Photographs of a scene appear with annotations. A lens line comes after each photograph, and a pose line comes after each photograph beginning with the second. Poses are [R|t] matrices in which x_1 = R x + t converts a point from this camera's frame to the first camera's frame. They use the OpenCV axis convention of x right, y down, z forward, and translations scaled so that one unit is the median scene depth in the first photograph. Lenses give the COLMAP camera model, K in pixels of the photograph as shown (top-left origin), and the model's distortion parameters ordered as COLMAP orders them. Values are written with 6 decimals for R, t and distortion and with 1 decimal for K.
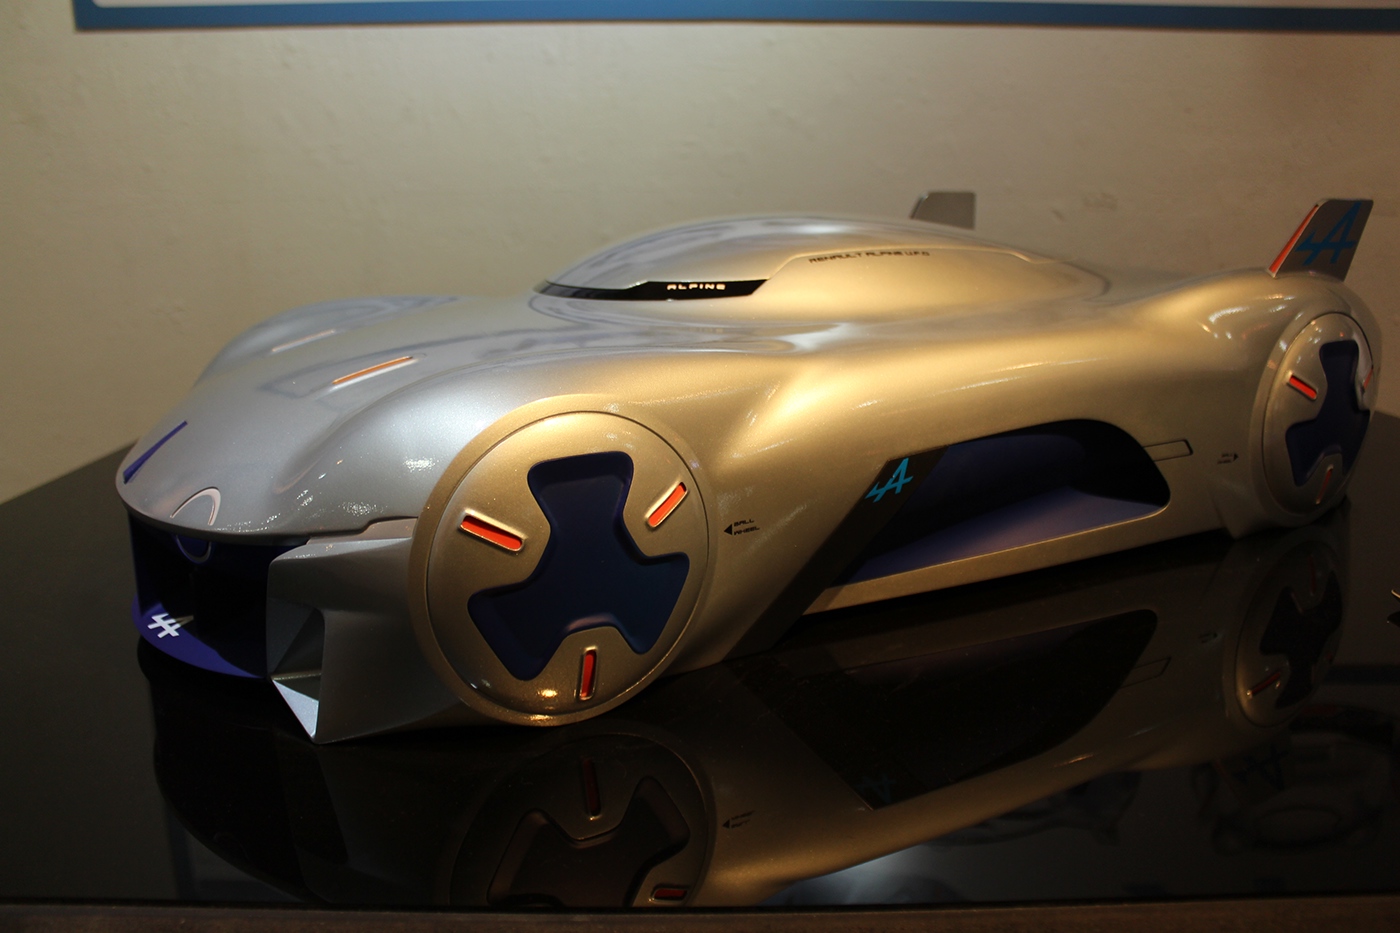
lens RADIAL K [[1151.5, 0, 700.0], [0, 1151.5, 466.5], [0, 0, 1]] dist [-0.159614, 0.119879]
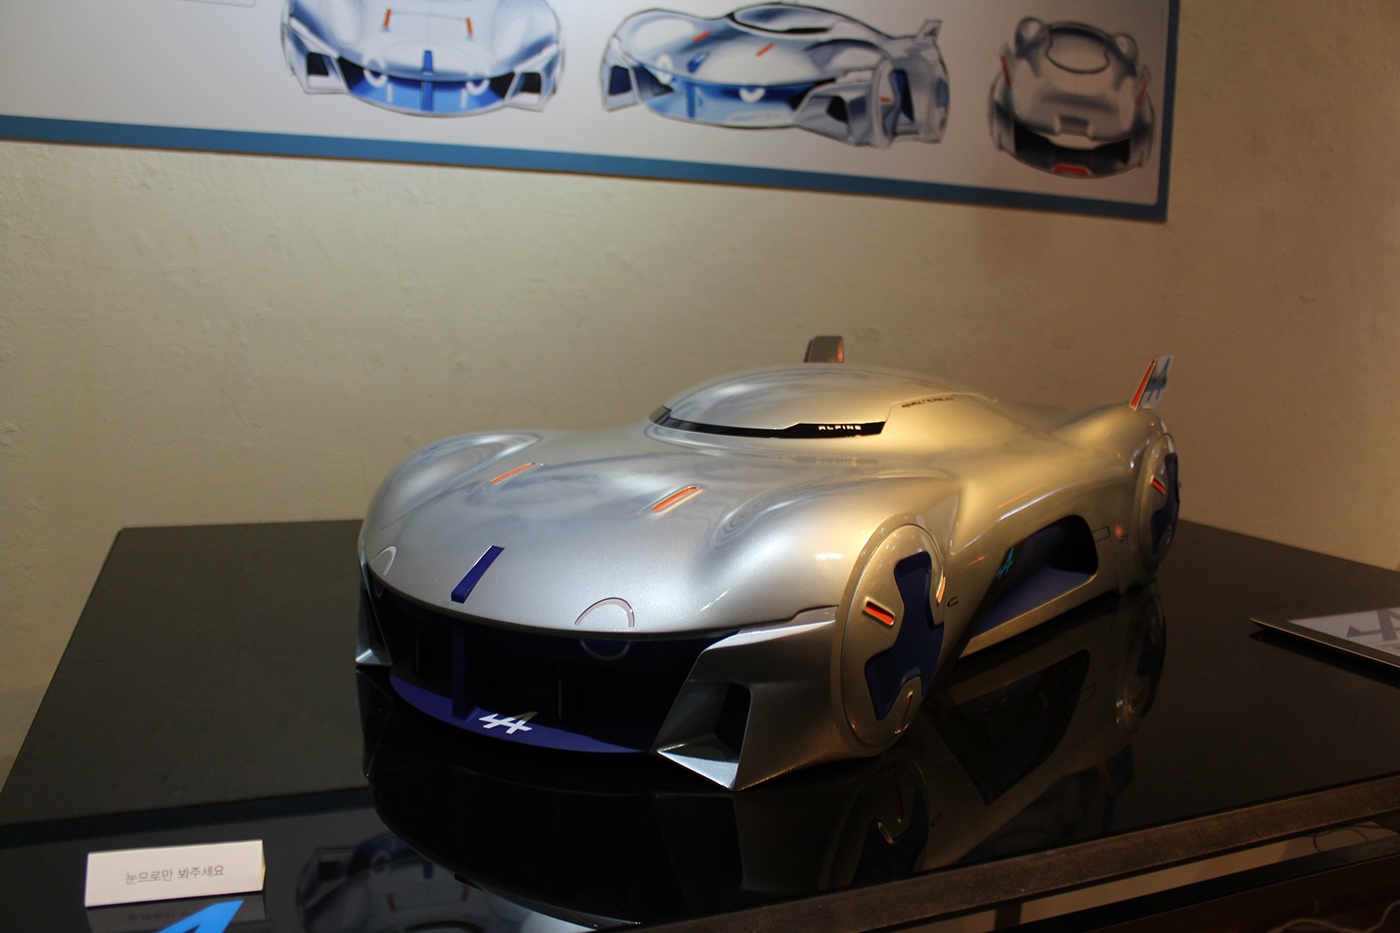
lens RADIAL K [[1156.3, 0, 700.0], [0, 1156.3, 466.5], [0, 0, 1]] dist [-0.160862, 0.137462]
pose [[0.929639, -0.022215, 0.367802, -0.644977], [0.055219, 0.995308, -0.079453, -0.015089], [-0.364311, 0.094172, 0.926504, -0.171338]]
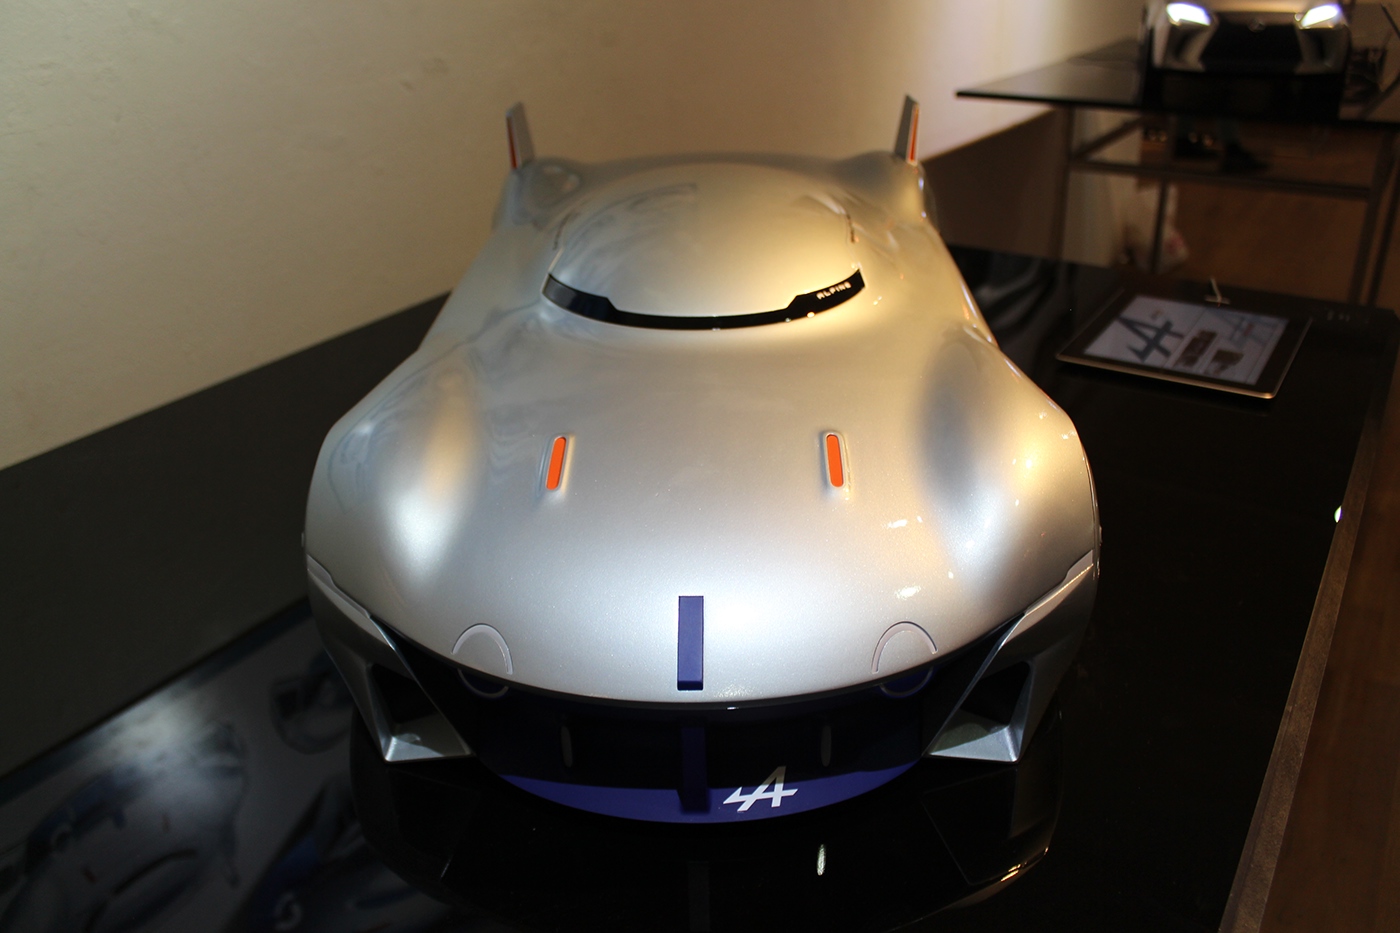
lens RADIAL K [[1151.5, 0, 700.0], [0, 1151.5, 466.5], [0, 0, 1]] dist [-0.159614, 0.119879]
pose [[0.556295, -0.375024, 0.741548, -0.996259], [0.217370, 0.926973, 0.305732, -0.373922], [-0.802051, -0.008887, 0.597189, 0.421909]]
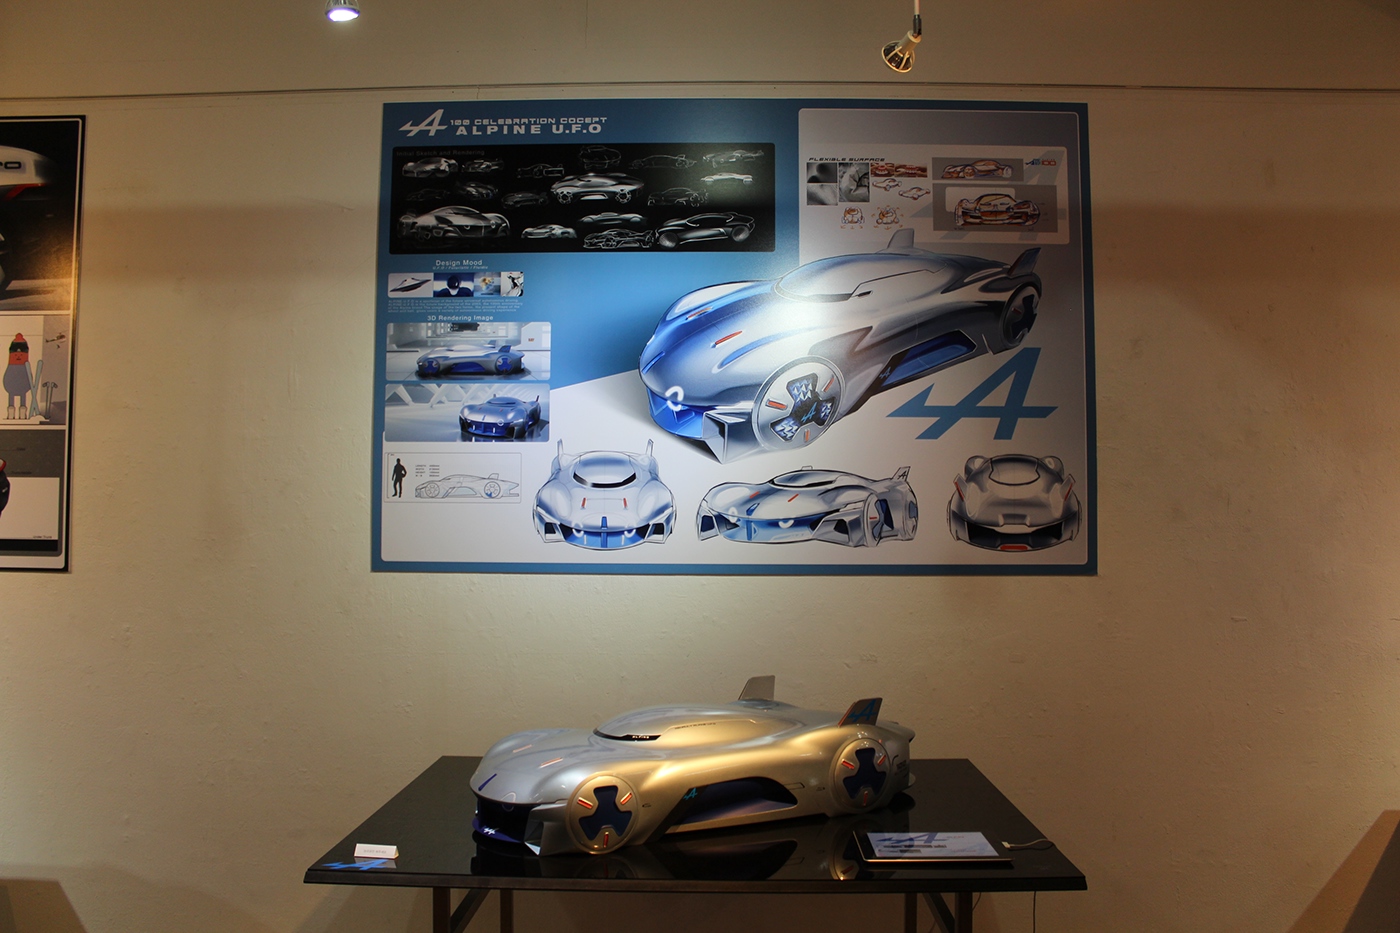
lens RADIAL K [[1156.3, 0, 700.0], [0, 1156.3, 466.5], [0, 0, 1]] dist [-0.160862, 0.137462]
pose [[0.999517, 0.003914, -0.030822, 0.278110], [-0.012370, 0.960144, -0.279232, 0.023224], [0.028500, 0.279479, 0.959729, -2.536691]]
